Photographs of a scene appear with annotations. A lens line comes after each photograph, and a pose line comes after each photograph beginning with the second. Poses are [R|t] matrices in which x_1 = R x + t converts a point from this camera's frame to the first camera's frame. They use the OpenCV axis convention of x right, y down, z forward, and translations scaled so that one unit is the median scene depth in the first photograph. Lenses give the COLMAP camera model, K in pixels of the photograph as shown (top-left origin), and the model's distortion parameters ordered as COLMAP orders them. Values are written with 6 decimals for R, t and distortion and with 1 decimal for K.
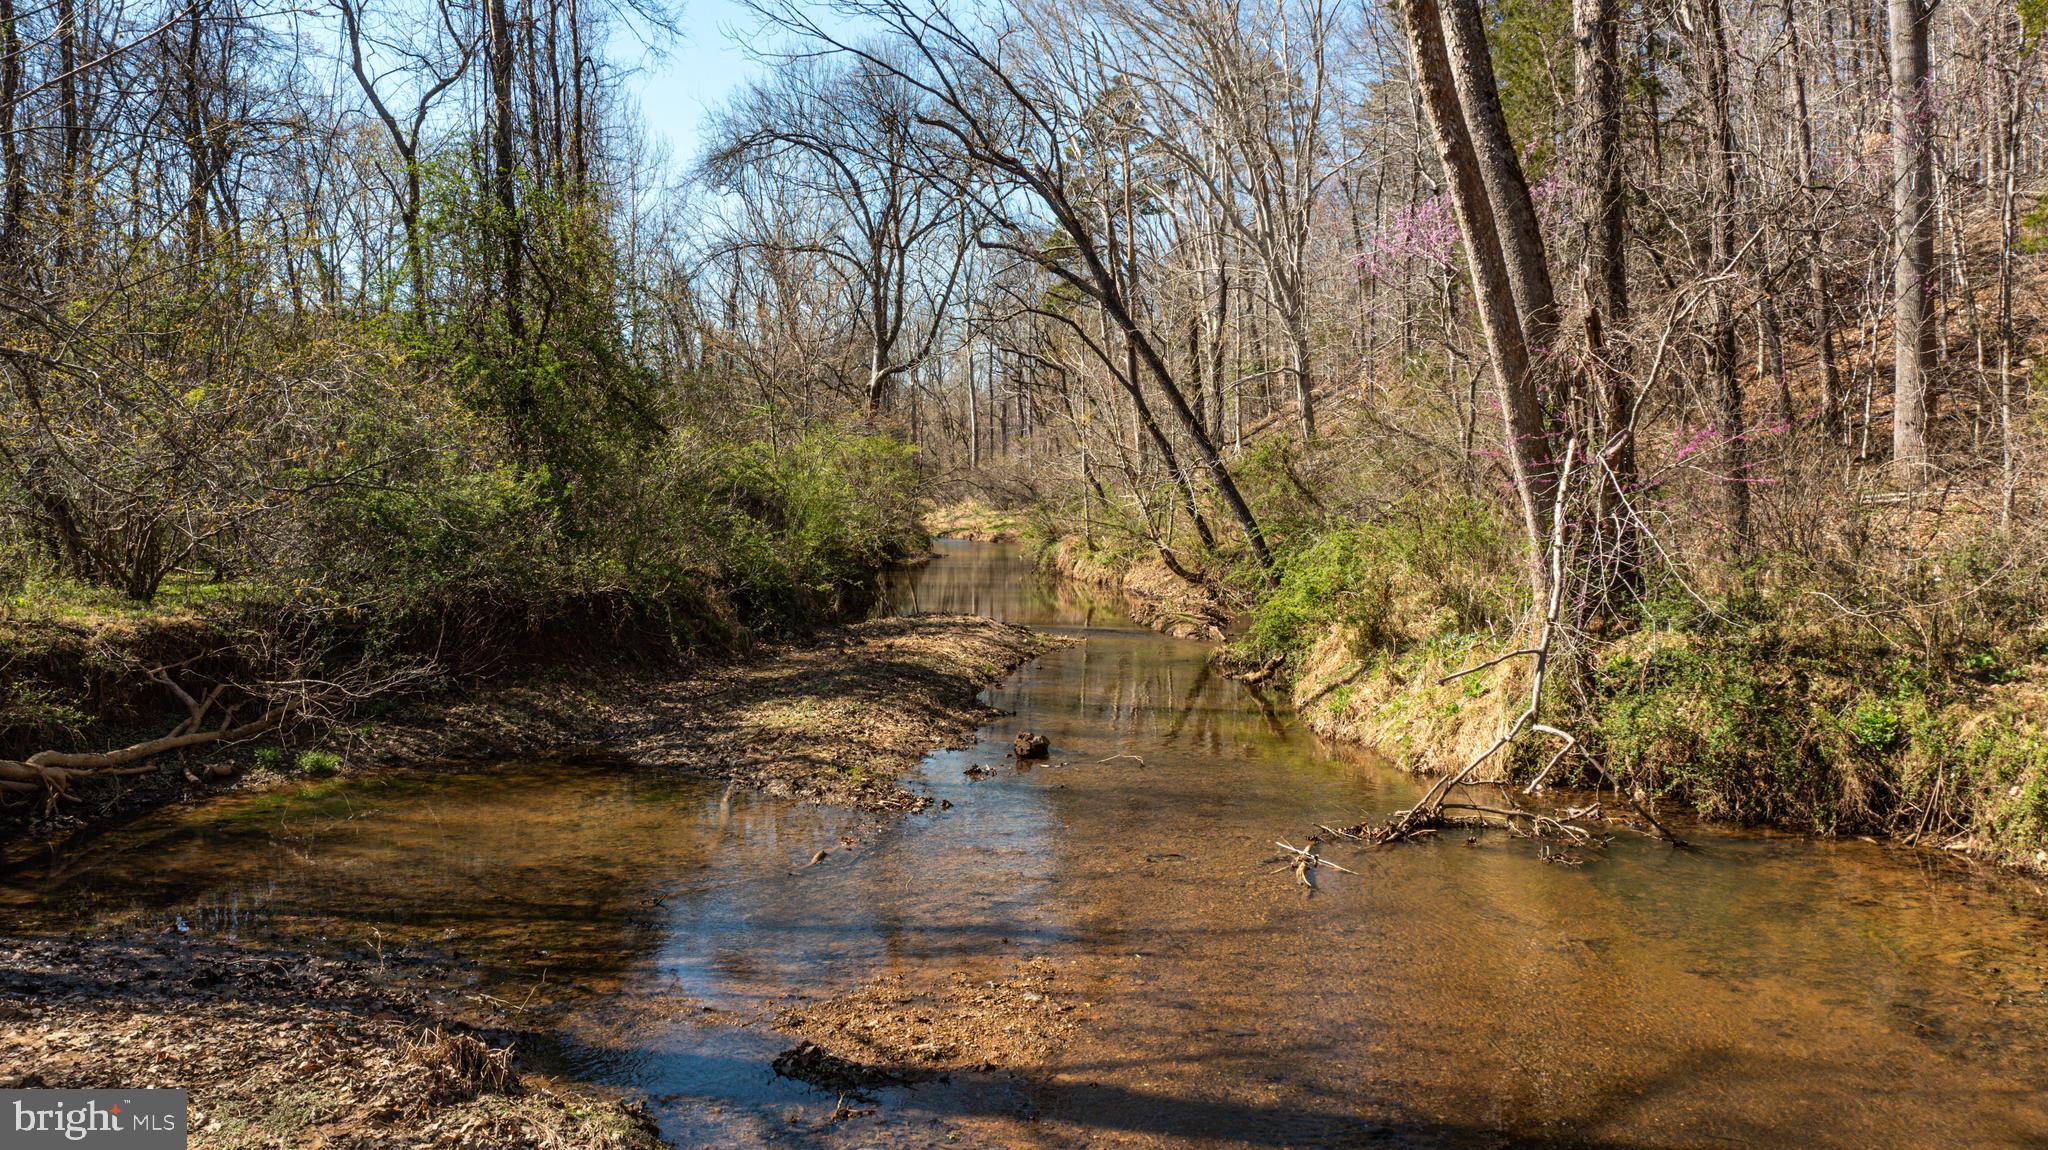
lens RADIAL K [[1715.1, 0, 1024.0], [0, 1715.1, 575.0], [0, 0, 1]] dist [0.007084, 0.011888]
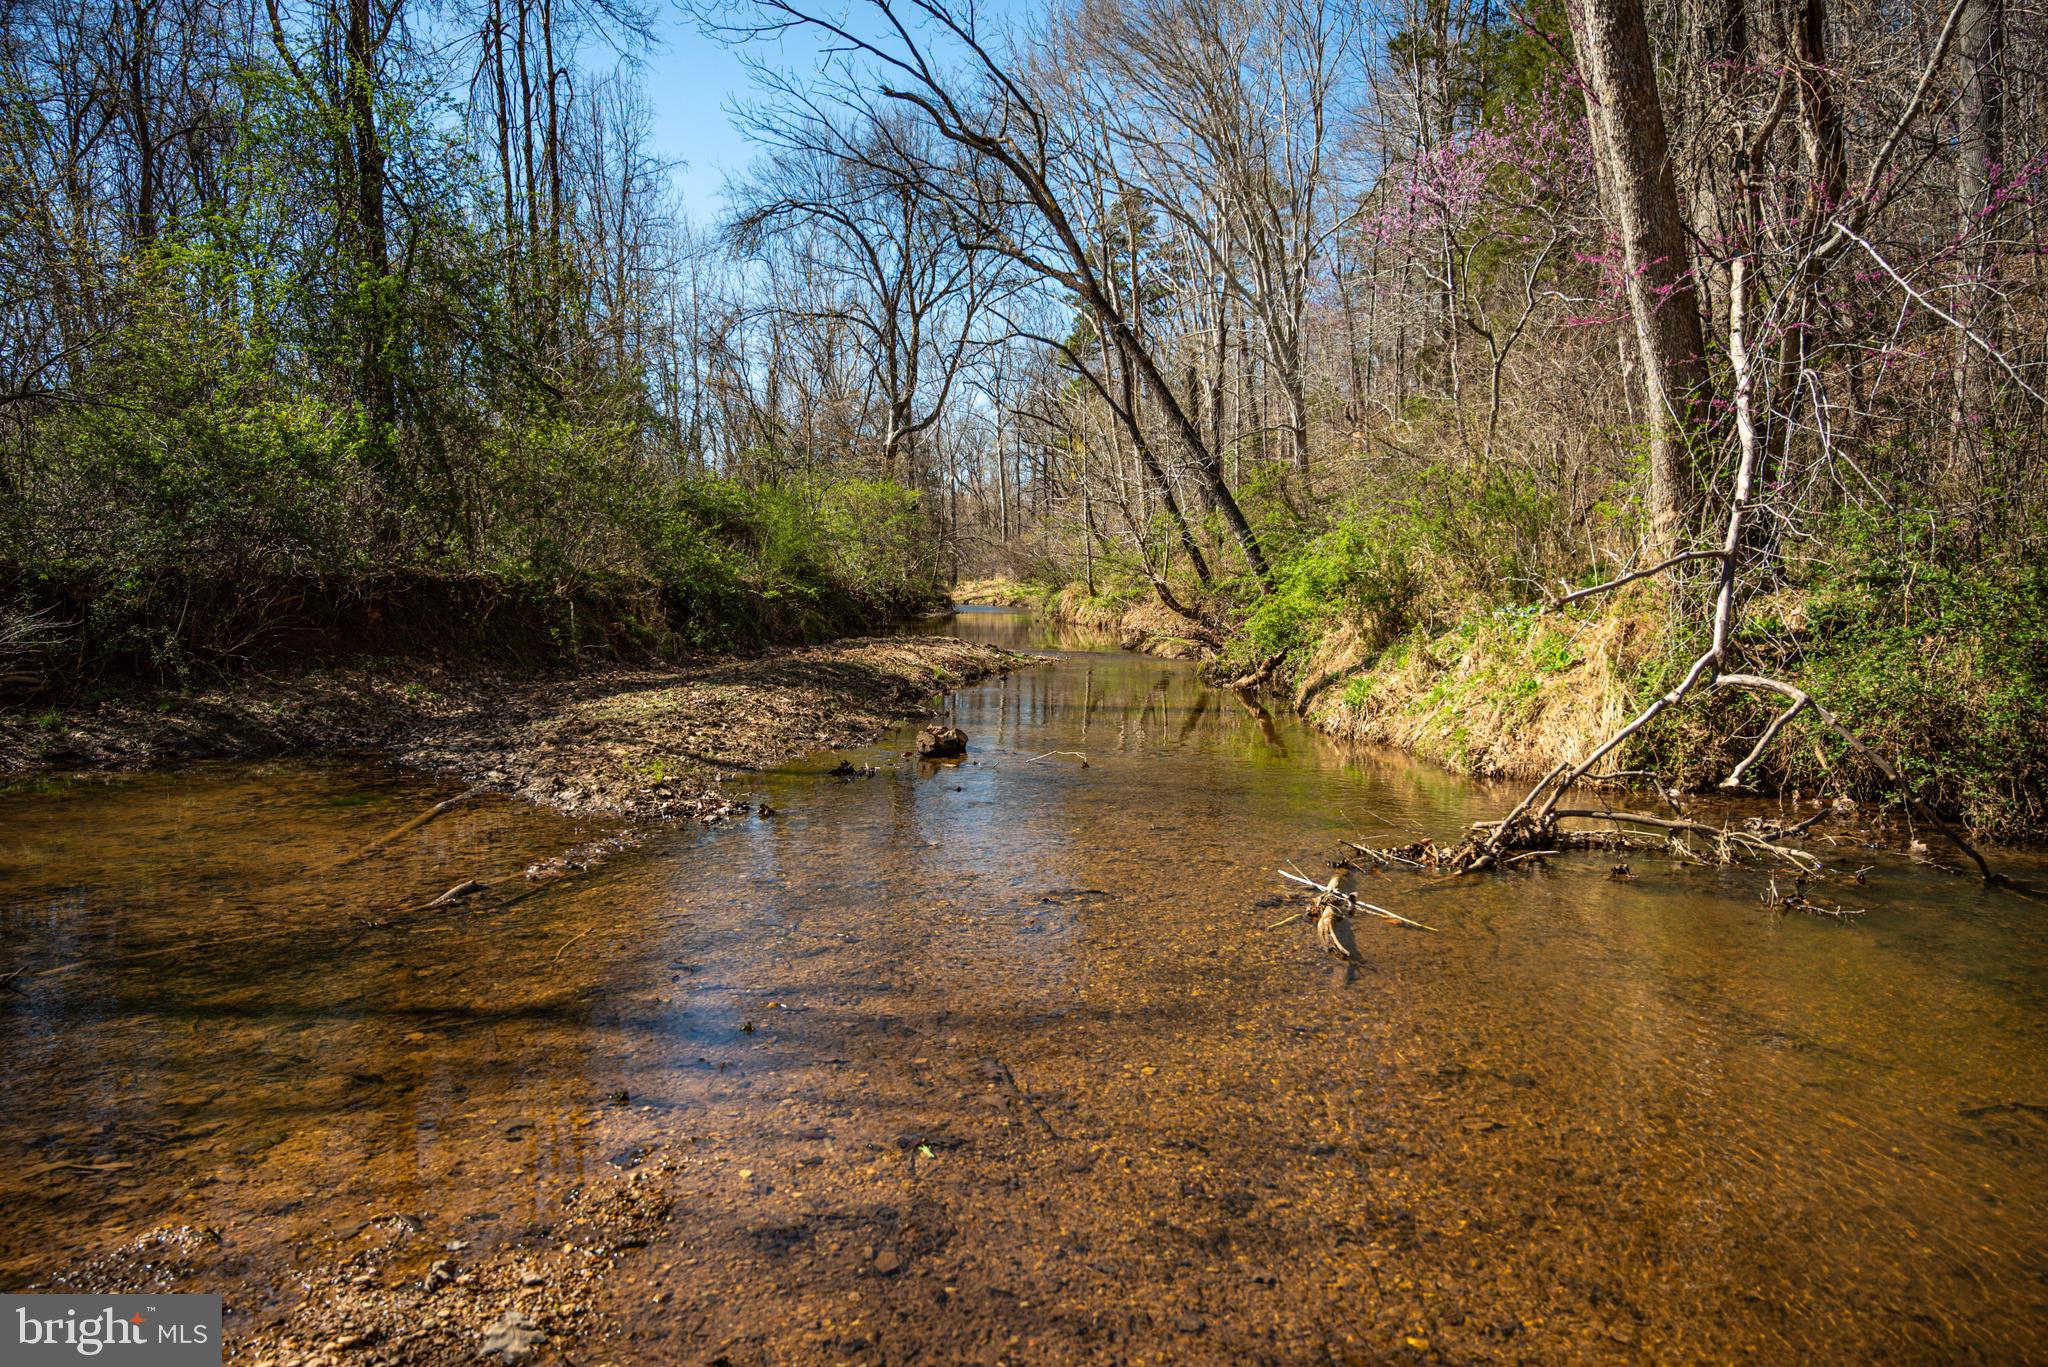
lens RADIAL K [[1414.1, 0, 1024.0], [0, 1414.1, 683.5], [0, 0, 1]] dist [0.040914, 0.000028]
pose [[0.999632, 0.000527, -0.027109, 0.032278], [-0.000070, 0.999858, 0.016840, 0.036626], [0.027114, -0.016832, 0.999491, 0.225769]]
